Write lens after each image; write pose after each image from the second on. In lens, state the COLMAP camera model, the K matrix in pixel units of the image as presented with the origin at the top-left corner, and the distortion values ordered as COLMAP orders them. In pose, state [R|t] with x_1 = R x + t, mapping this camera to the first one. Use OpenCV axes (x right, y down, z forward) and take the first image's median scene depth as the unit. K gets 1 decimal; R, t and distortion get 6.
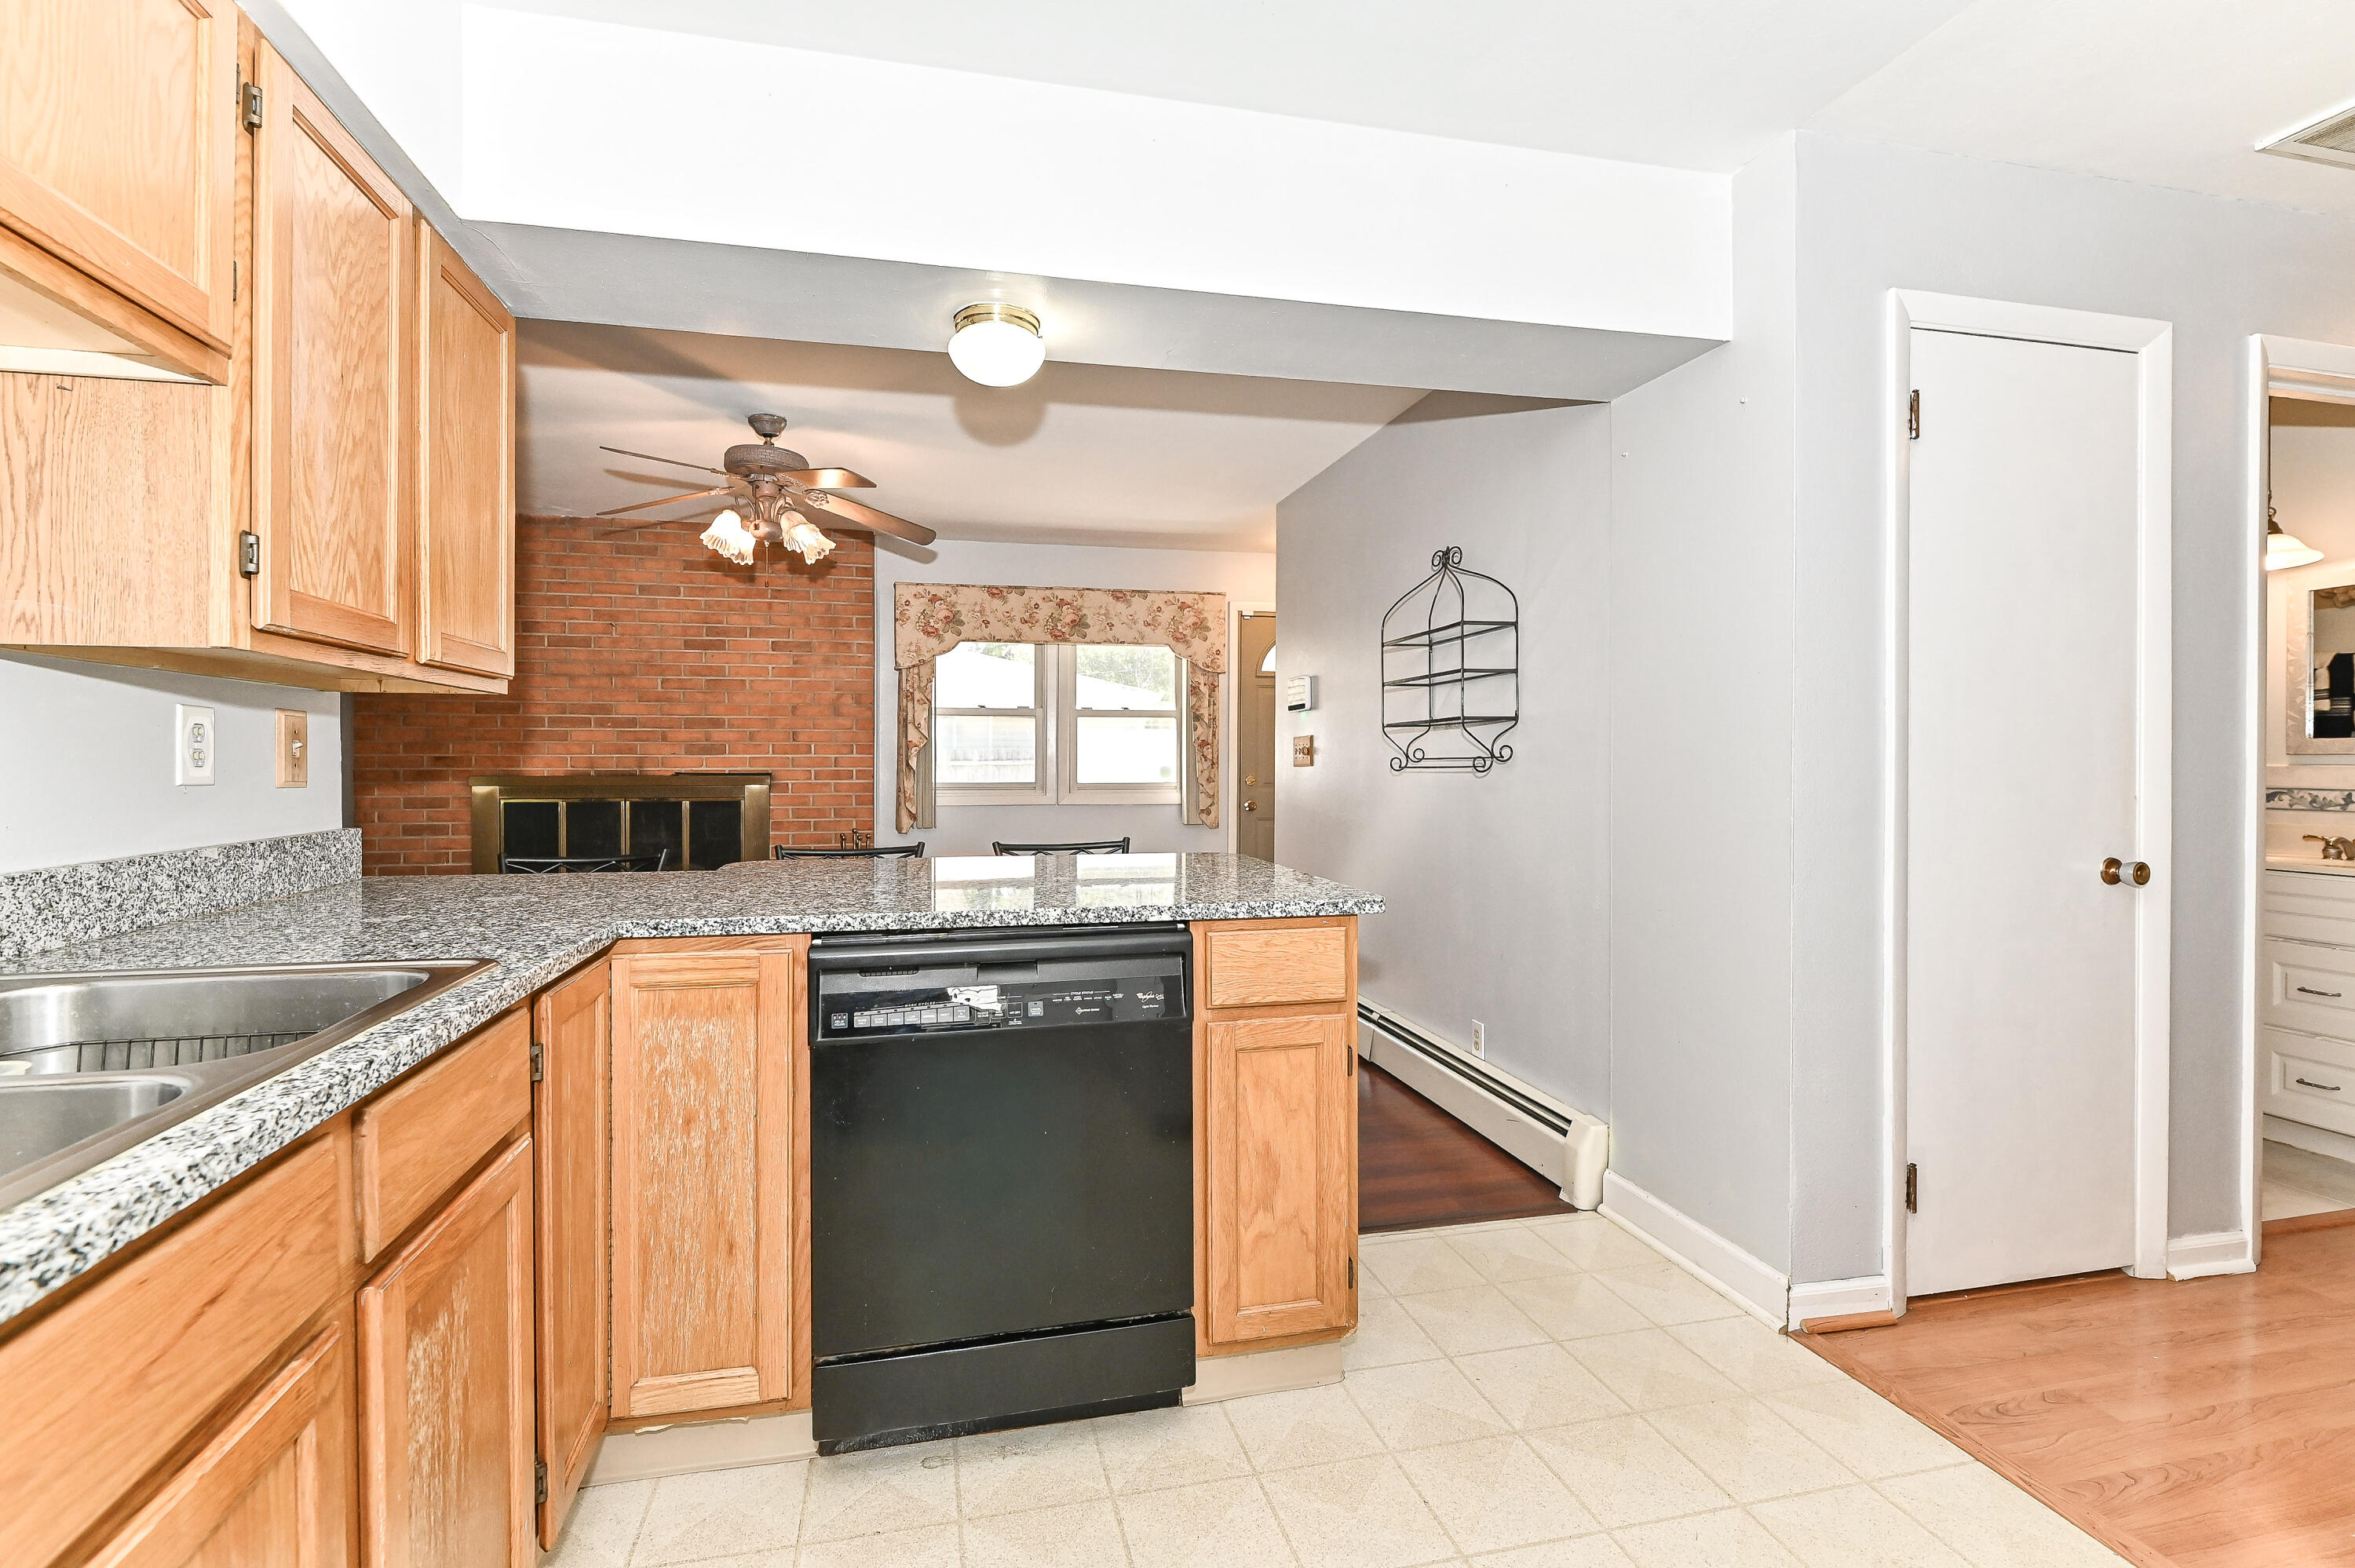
lens RADIAL K [[990.3, 0, 1133.5], [0, 990.3, 764.6], [0, 0, 1]] dist [-0.001843, -0.000716]
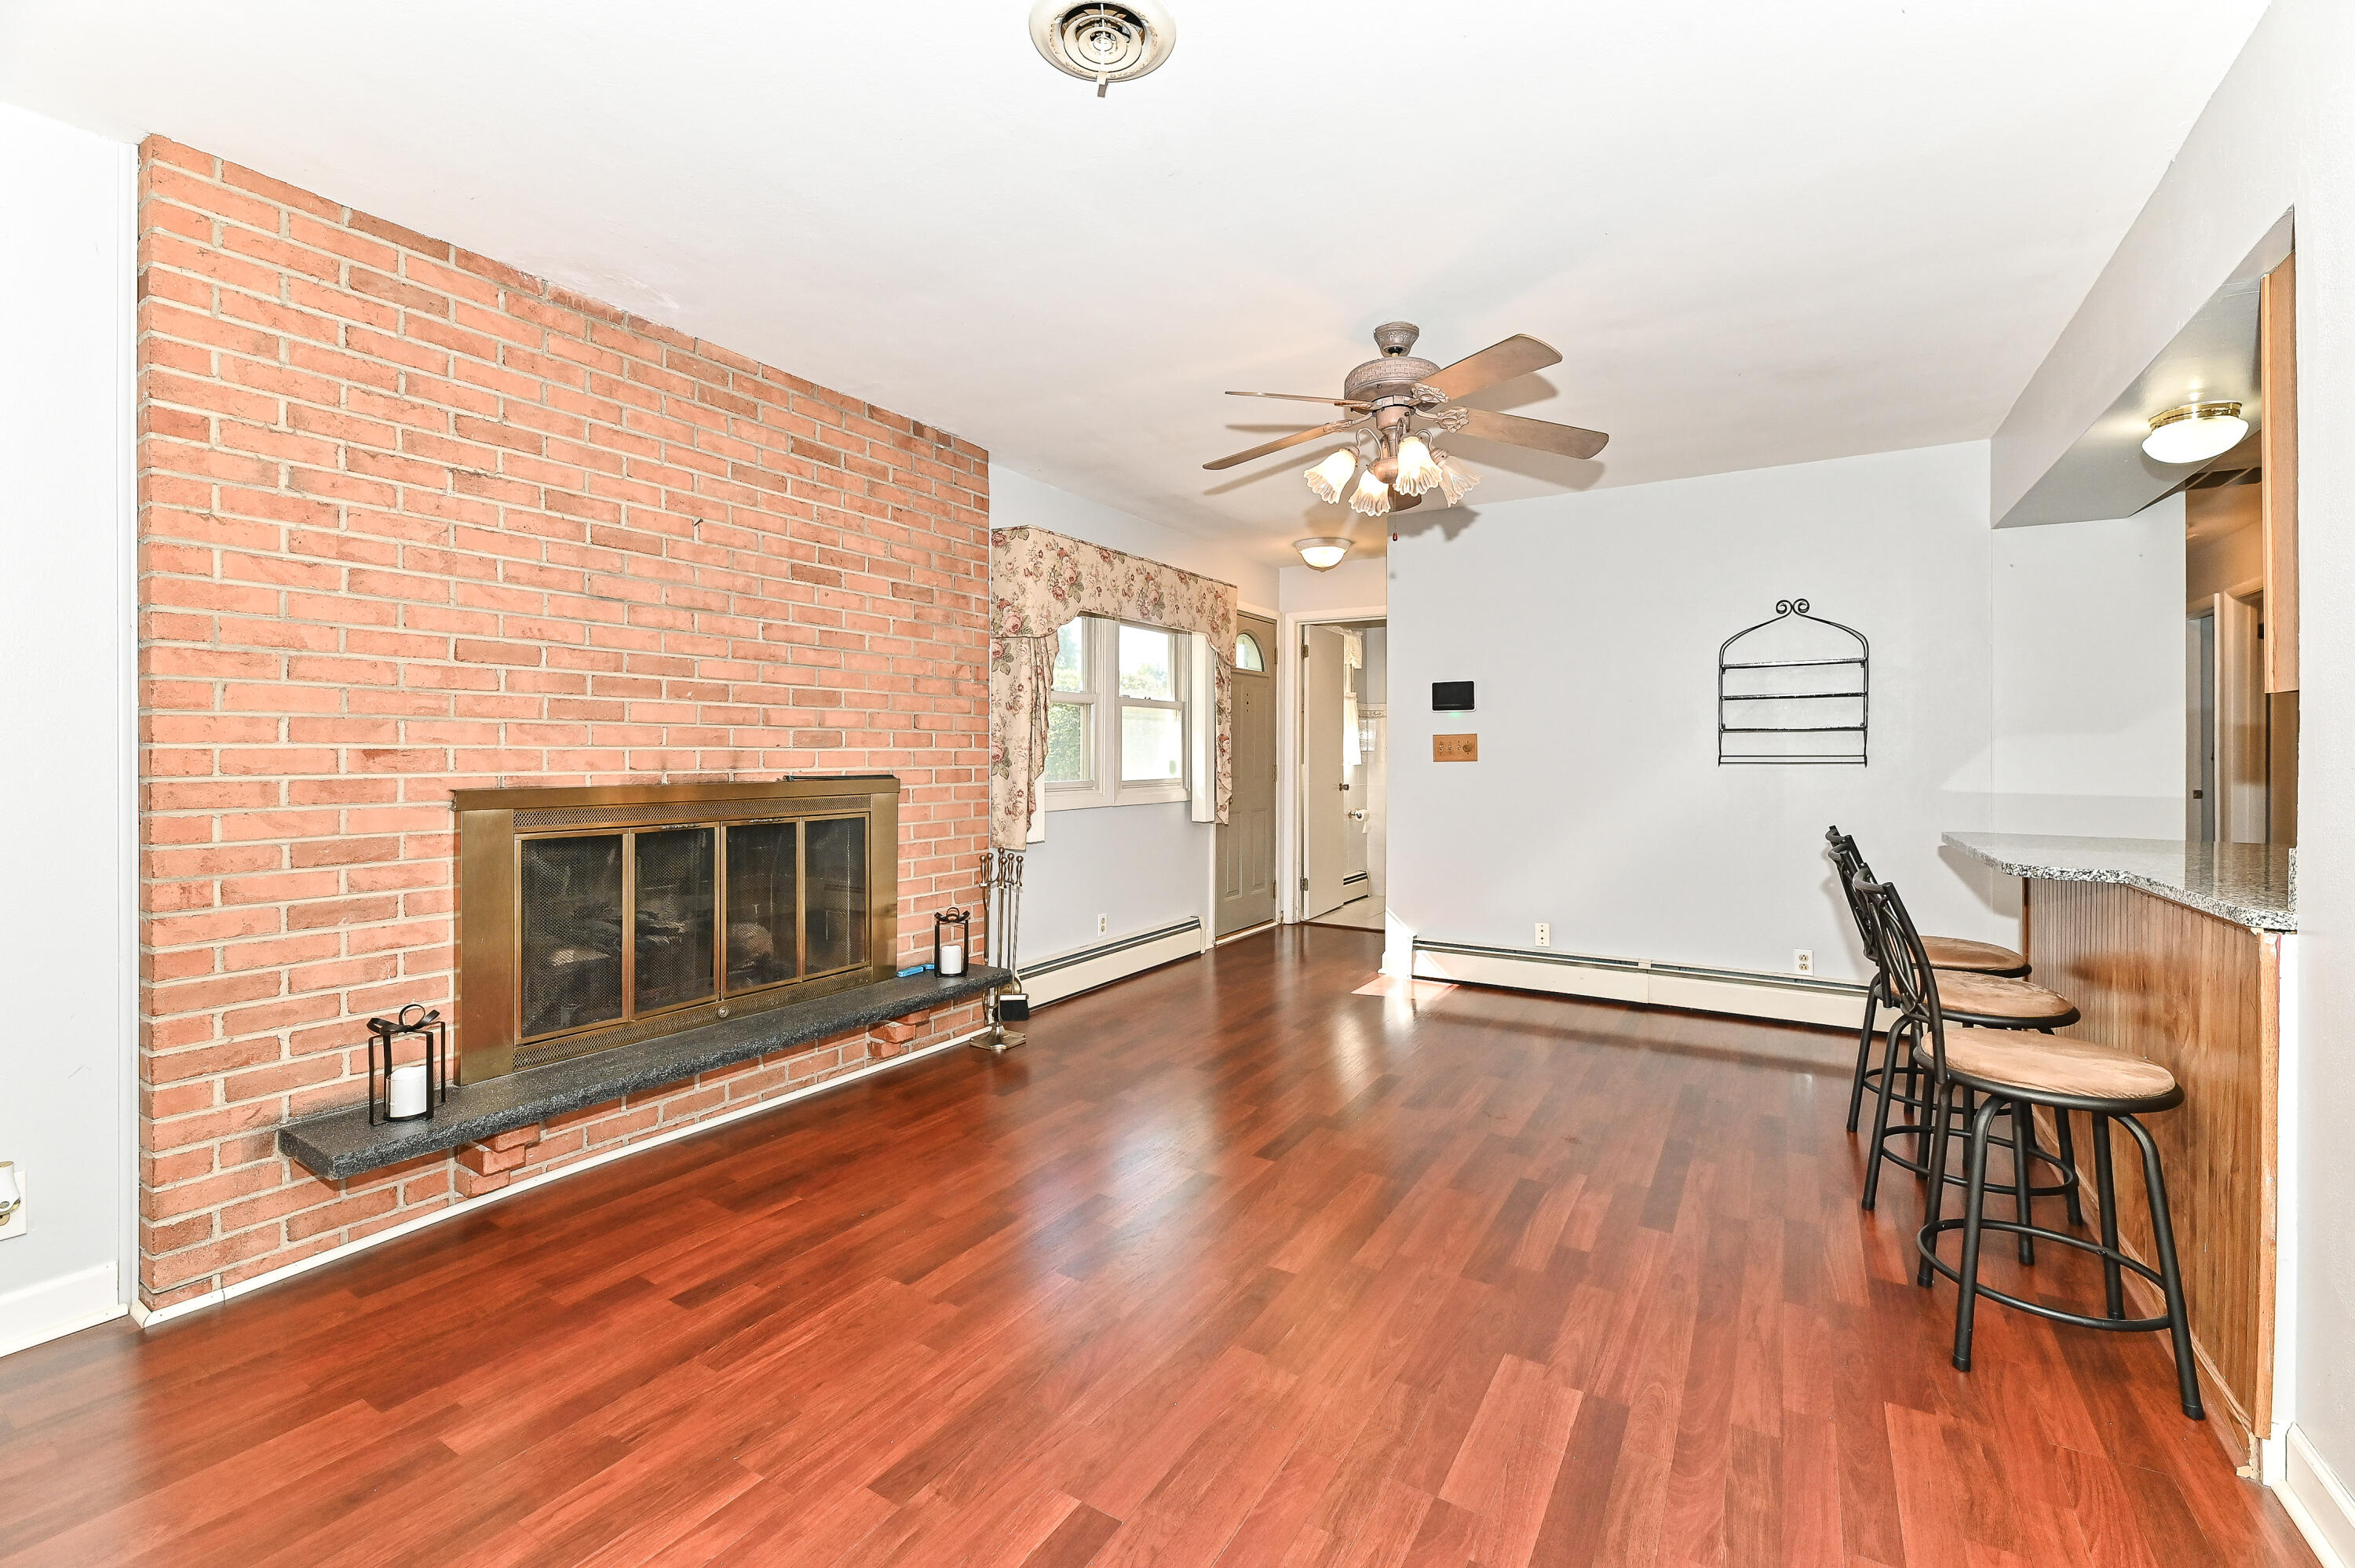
lens RADIAL K [[990.3, 0, 1183.1], [0, 990.3, 750.3], [0, 0, 1]] dist [-0.001843, -0.000716]
pose [[0.698326, 0.002266, 0.715776, -0.729081], [0.002297, 0.999983, -0.005406, -0.004229], [-0.715776, 0.005419, 0.698309, 0.387453]]
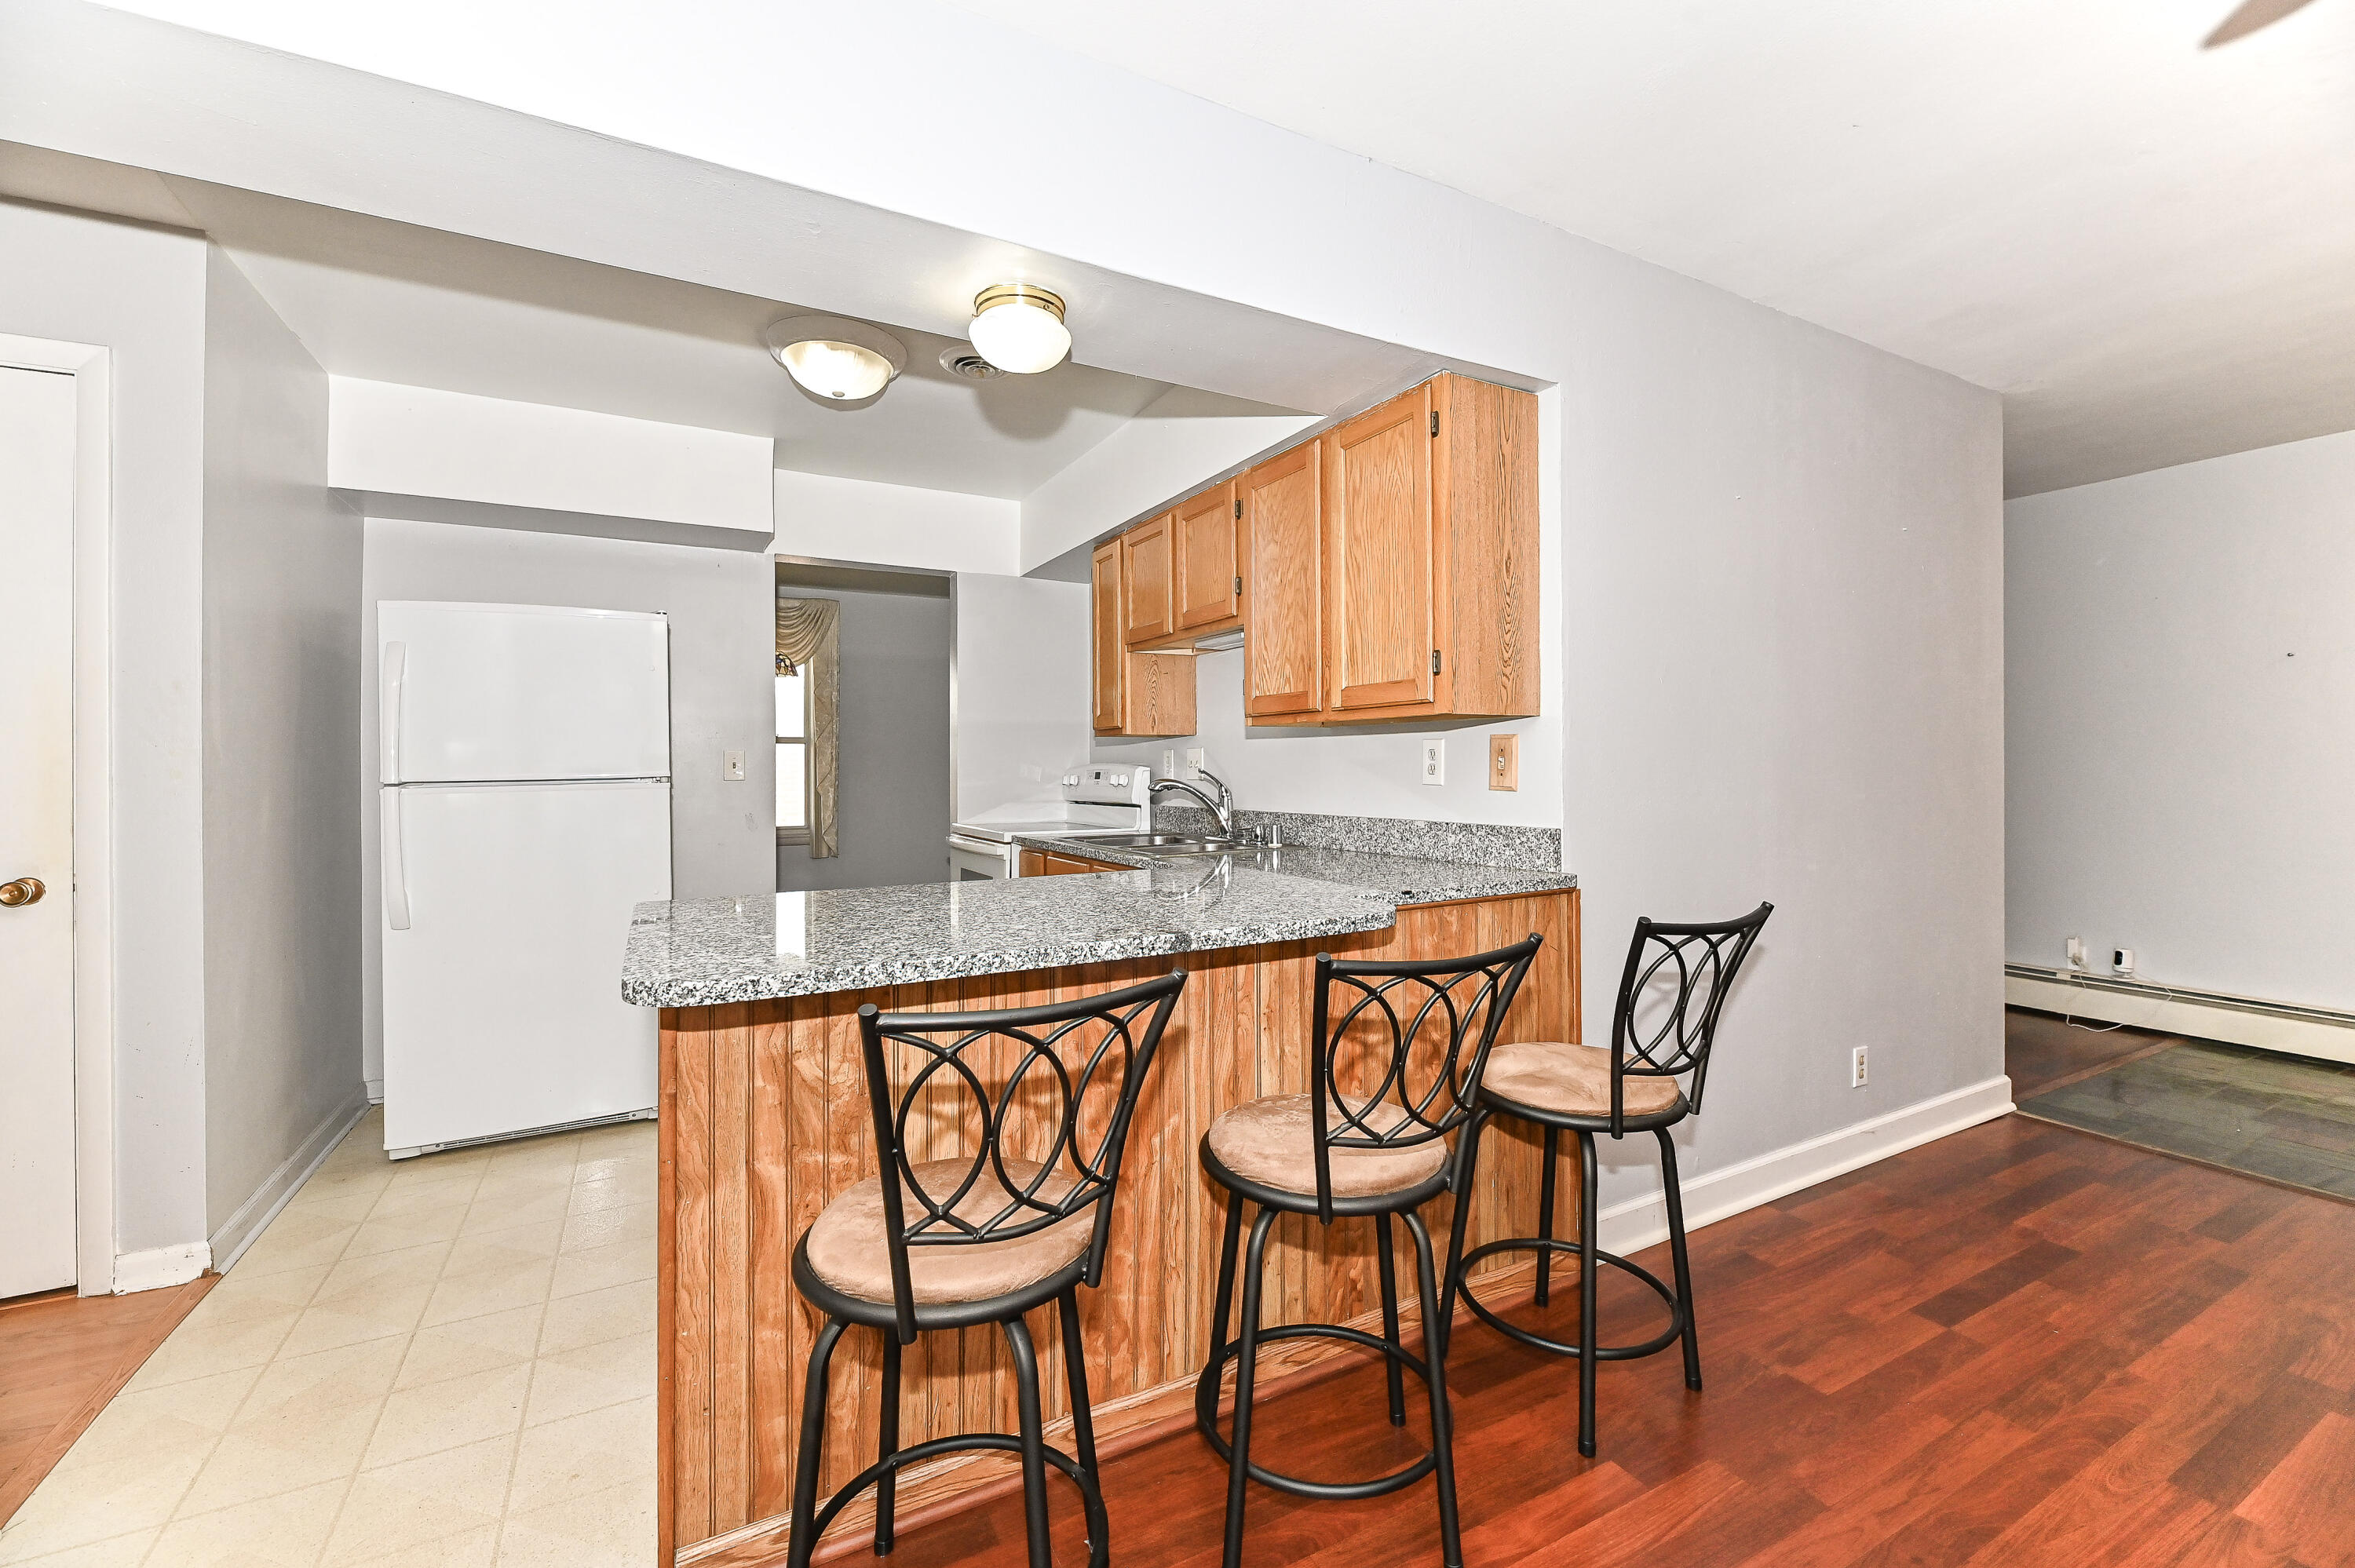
lens RADIAL K [[963.7, 0, 1201.4], [0, 963.7, 769.4], [0, 0, 1]] dist [-0.002831, -0.001719]
pose [[-0.964057, 0.002346, -0.265684, -0.013901], [-0.001563, 0.999894, 0.014498, -0.006981], [0.265690, 0.014393, -0.963951, 0.718096]]
